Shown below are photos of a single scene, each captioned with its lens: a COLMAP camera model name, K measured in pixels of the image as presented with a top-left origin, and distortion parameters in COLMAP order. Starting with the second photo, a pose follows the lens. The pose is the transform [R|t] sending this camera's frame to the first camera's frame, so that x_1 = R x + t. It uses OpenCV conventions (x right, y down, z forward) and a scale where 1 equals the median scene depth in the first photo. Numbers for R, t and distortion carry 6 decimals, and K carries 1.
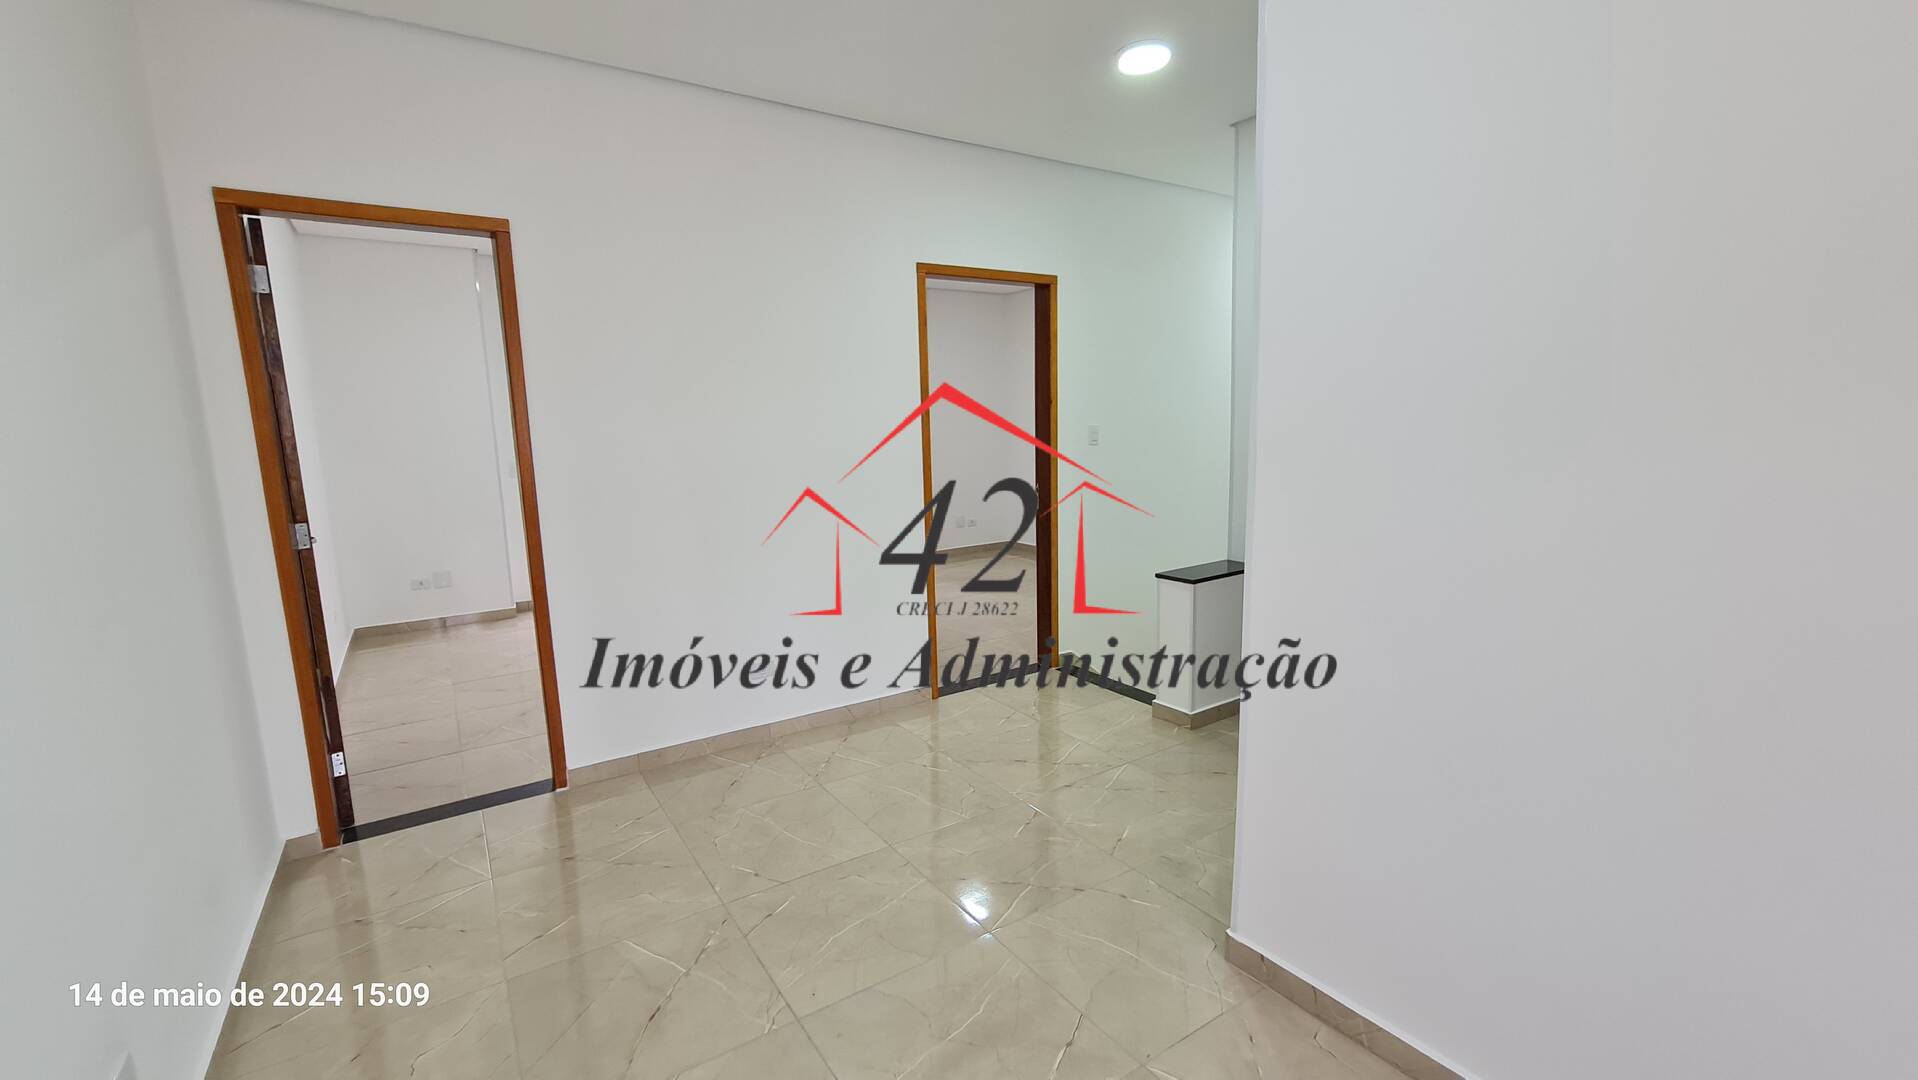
lens RADIAL K [[781.8, 0, 967.3], [0, 781.8, 534.4], [0, 0, 1]] dist [-0.001941, 0.001058]
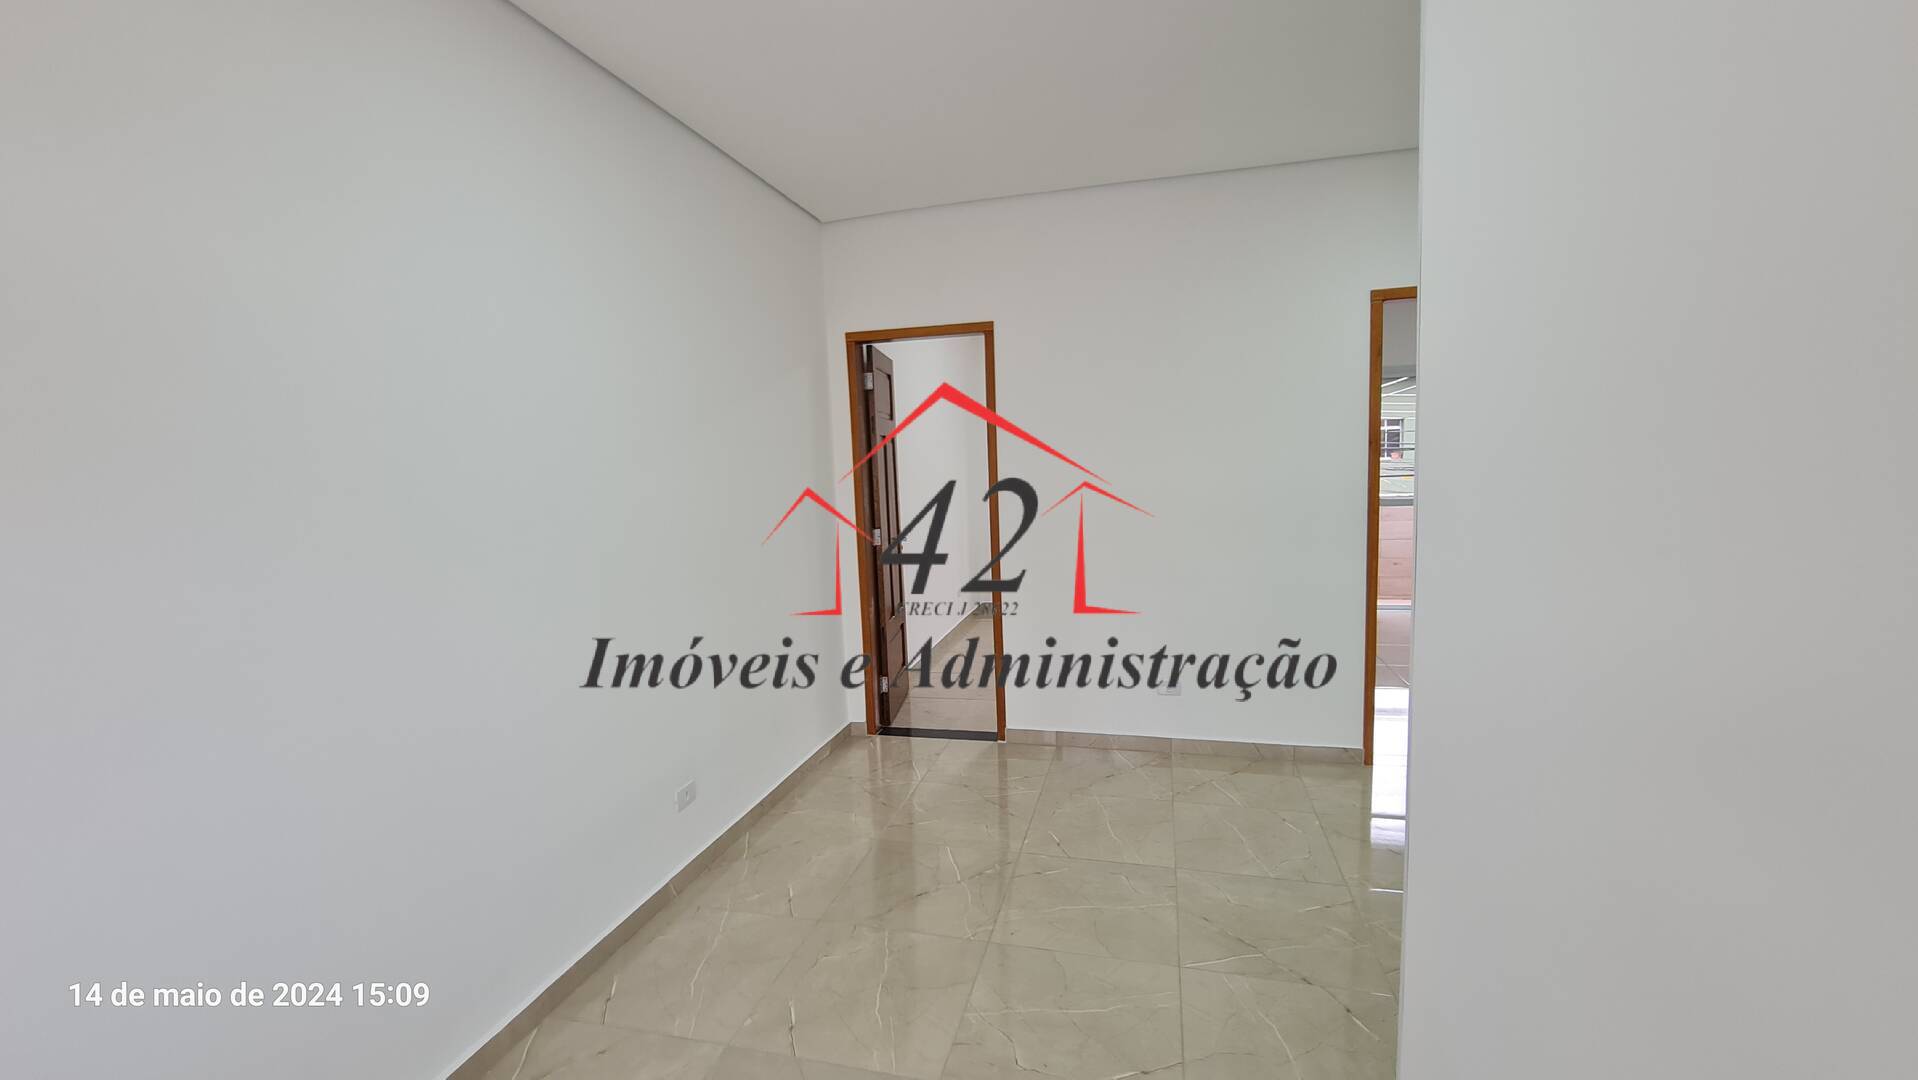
lens RADIAL K [[781.8, 0, 959.3], [0, 781.8, 547.7], [0, 0, 1]] dist [-0.001941, 0.001058]
pose [[0.669258, 0.082438, -0.738442, 0.434087], [-0.083475, 0.995877, 0.035524, -0.048905], [0.738326, 0.037866, 0.673380, 0.042001]]
